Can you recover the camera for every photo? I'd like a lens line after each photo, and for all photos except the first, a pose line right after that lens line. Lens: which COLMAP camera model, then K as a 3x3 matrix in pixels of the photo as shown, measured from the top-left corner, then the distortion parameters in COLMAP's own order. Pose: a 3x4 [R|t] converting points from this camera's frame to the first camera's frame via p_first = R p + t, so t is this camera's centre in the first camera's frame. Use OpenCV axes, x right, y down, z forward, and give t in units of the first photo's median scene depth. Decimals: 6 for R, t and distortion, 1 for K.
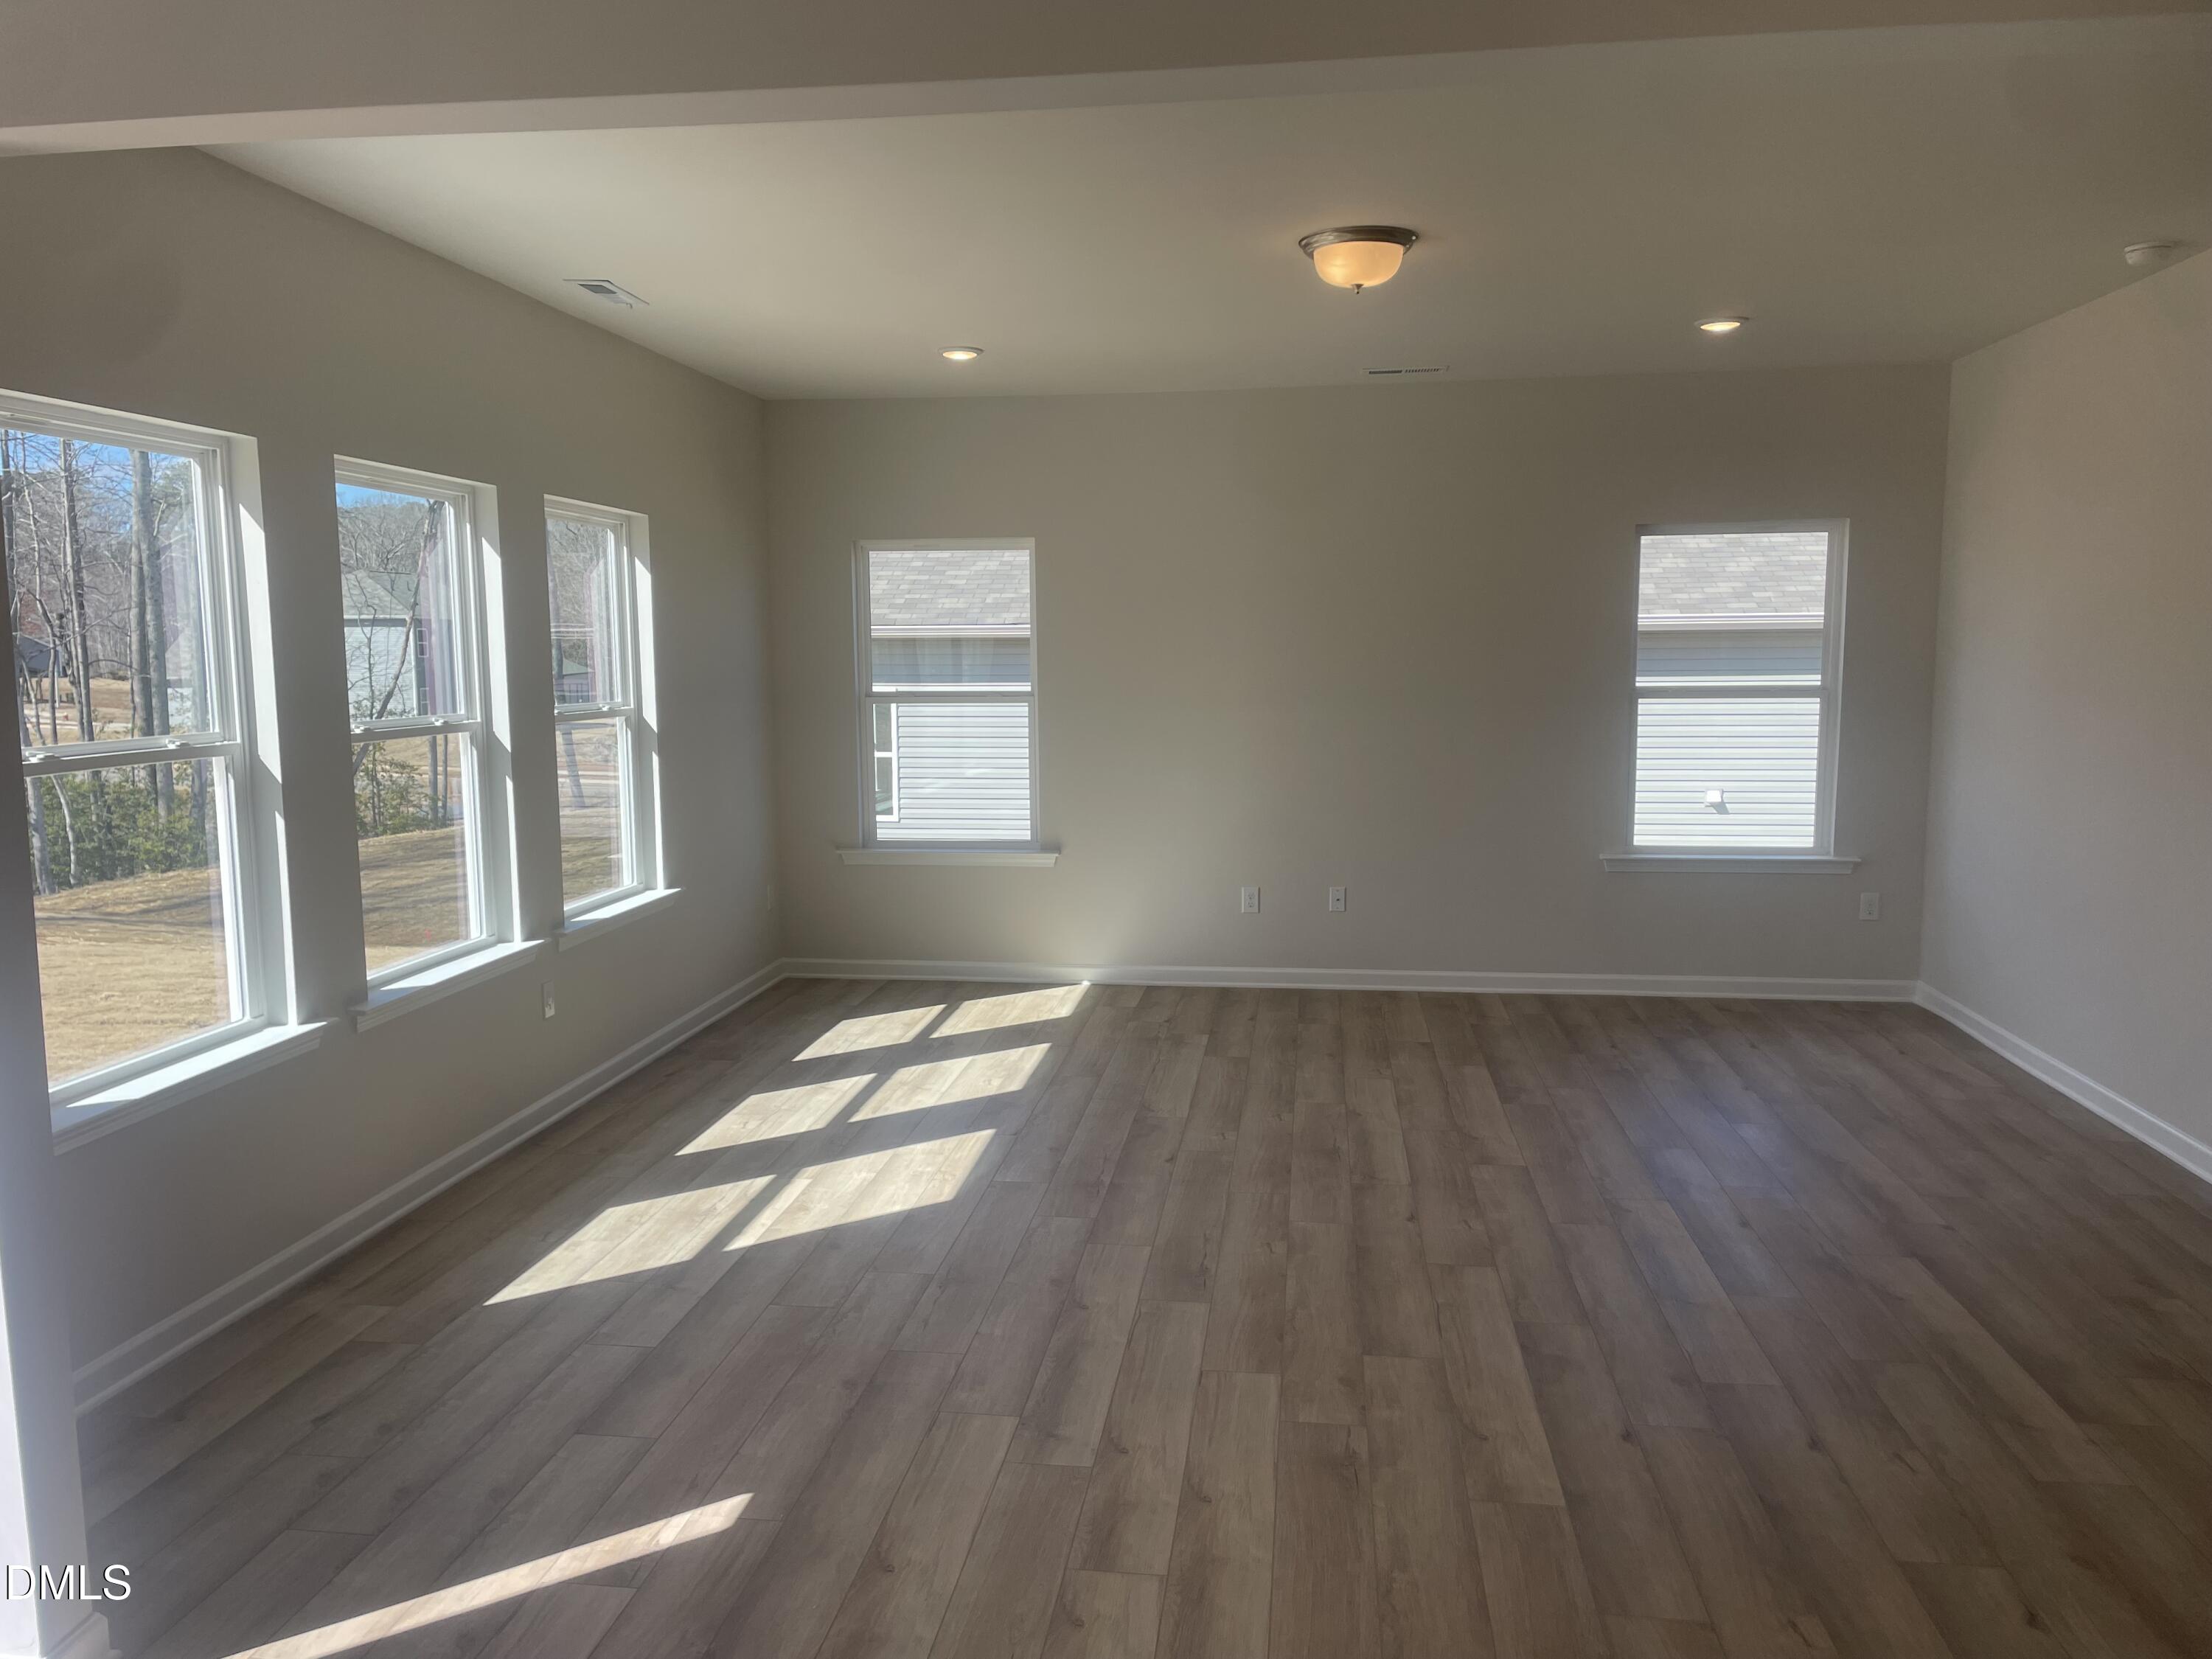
lens RADIAL K [[1657.0, 0, 1106.0], [0, 1657.0, 829.5], [0, 0, 1]] dist [0.117627, -0.145356]
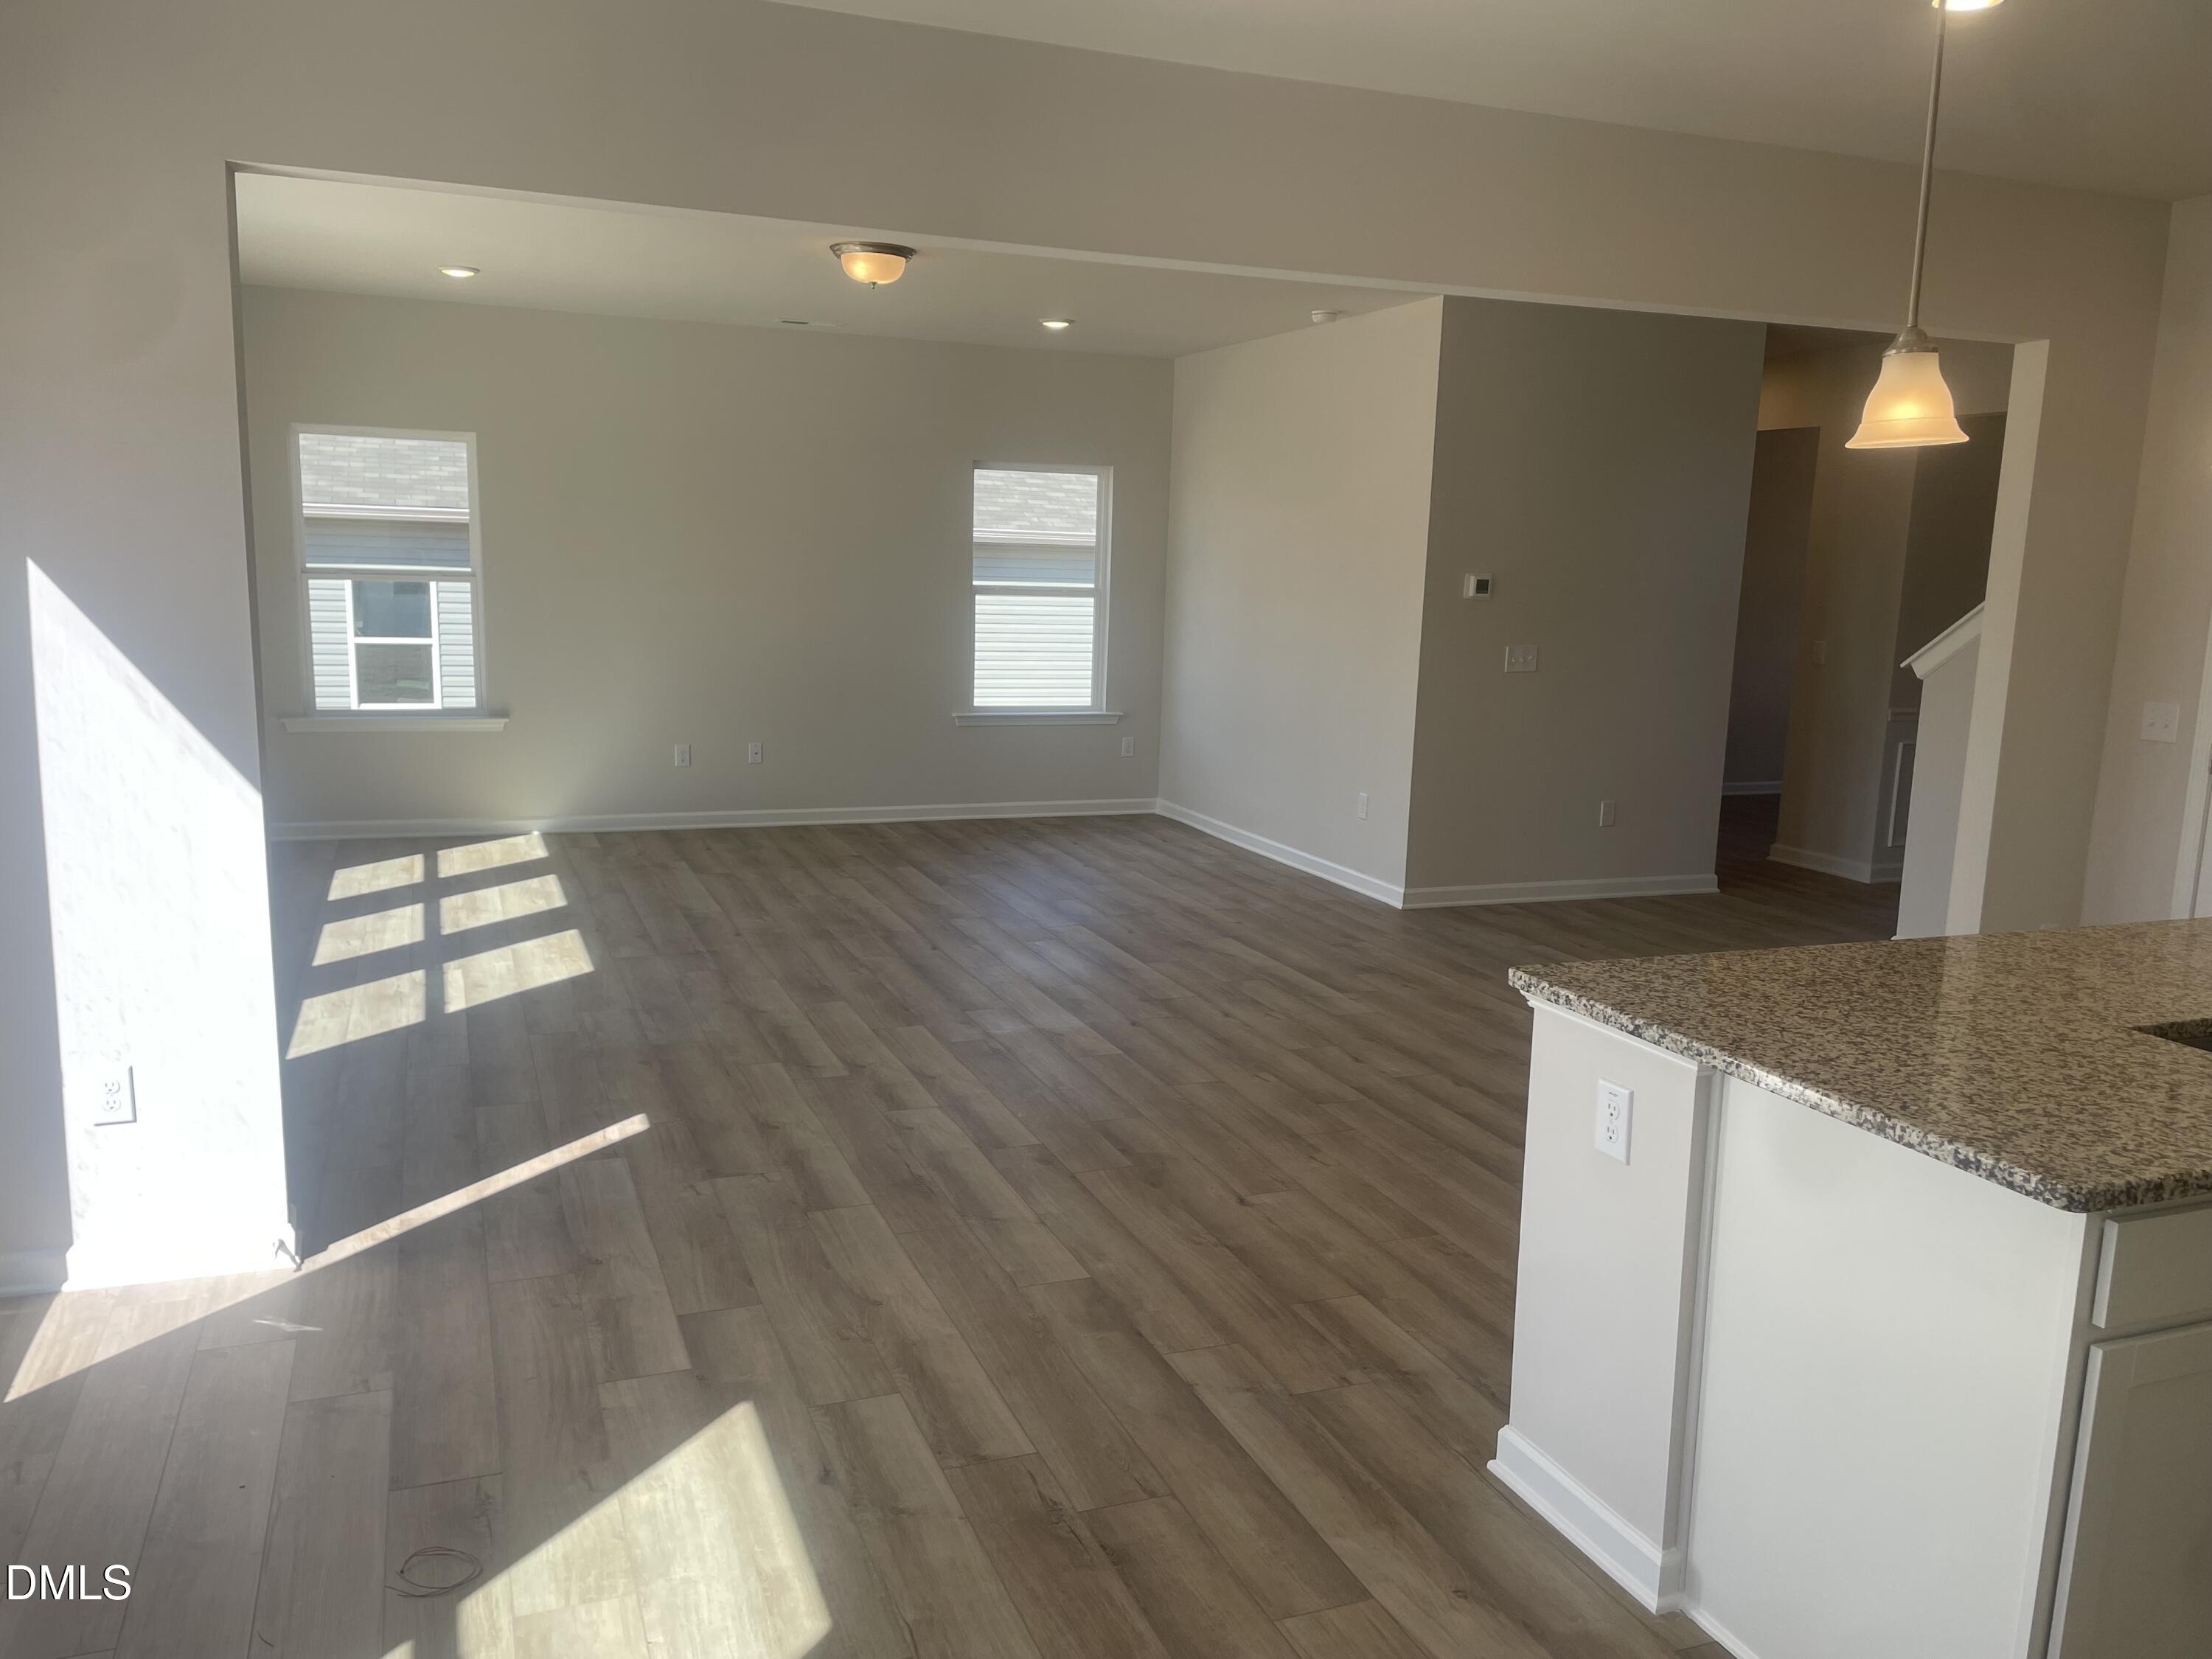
lens RADIAL K [[1657.0, 0, 1106.0], [0, 1657.0, 829.5], [0, 0, 1]] dist [0.117627, -0.145356]
pose [[0.872347, -0.048626, 0.486464, -0.277394], [0.019137, 0.997675, 0.065409, 0.027374], [-0.488513, -0.047750, 0.871249, -0.233627]]
